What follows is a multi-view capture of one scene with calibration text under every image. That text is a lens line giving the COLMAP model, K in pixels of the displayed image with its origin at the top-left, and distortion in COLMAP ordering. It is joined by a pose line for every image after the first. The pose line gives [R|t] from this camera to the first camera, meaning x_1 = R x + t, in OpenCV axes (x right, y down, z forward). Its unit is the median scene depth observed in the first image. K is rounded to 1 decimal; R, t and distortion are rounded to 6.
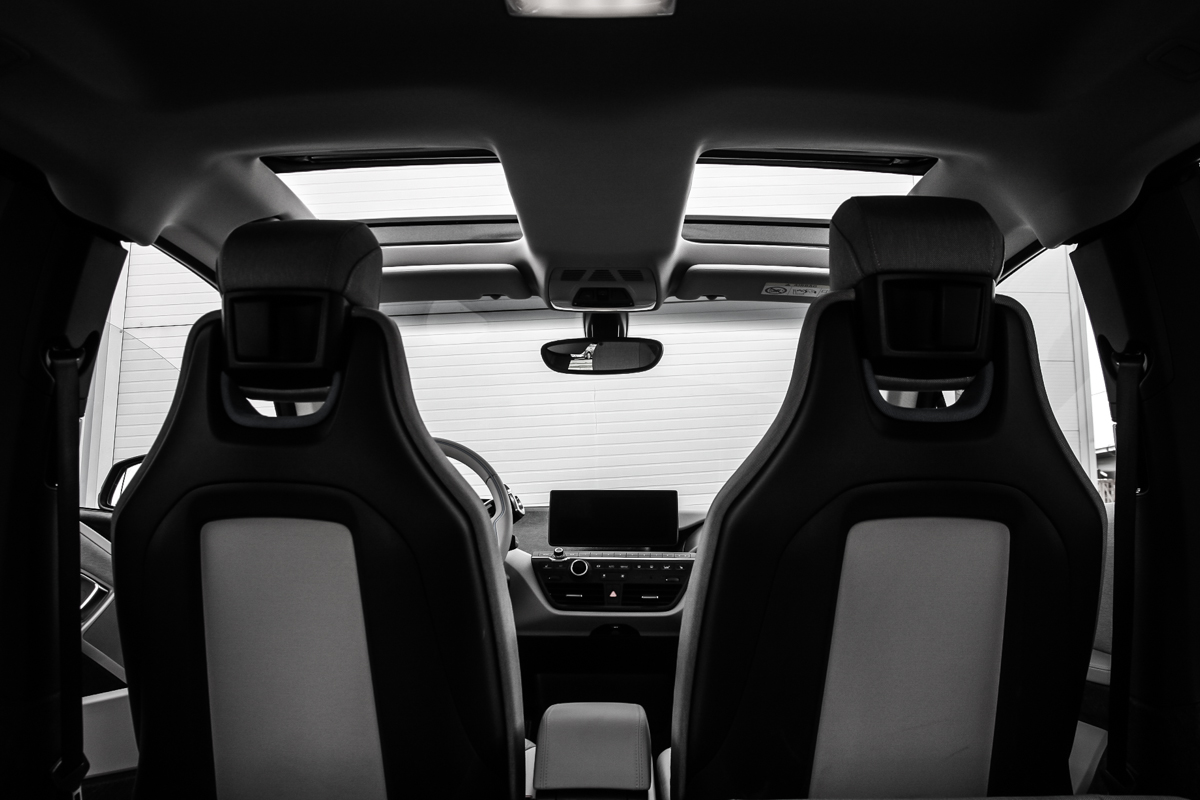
lens RADIAL K [[987.7, 0, 597.1], [0, 987.7, 399.4], [0, 0, 1]] dist [-0.109250, 0.045902]
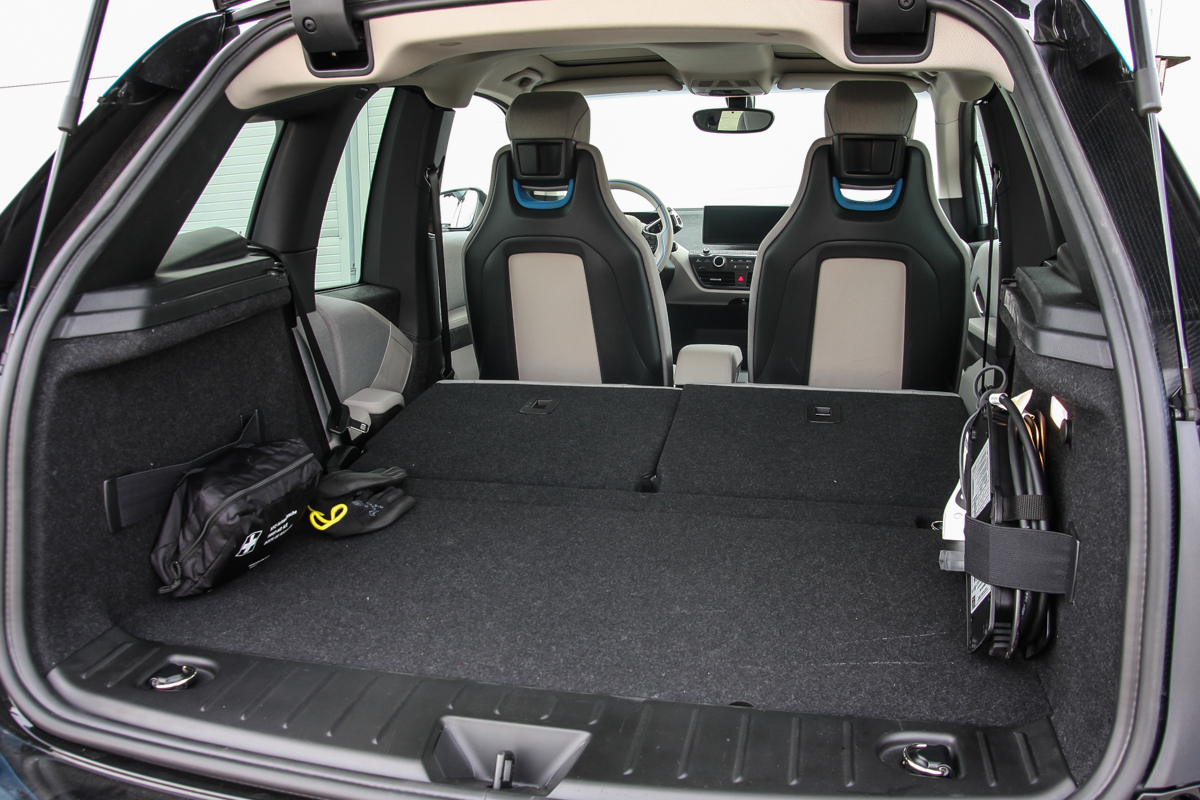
lens RADIAL K [[987.7, 0, 610.9], [0, 987.7, 393.4], [0, 0, 1]] dist [-0.109250, 0.045902]
pose [[0.983721, 0.026969, -0.177667, 0.117947], [0.033304, 0.944188, 0.327720, -0.177946], [0.176589, -0.328302, 0.927919, -0.642992]]
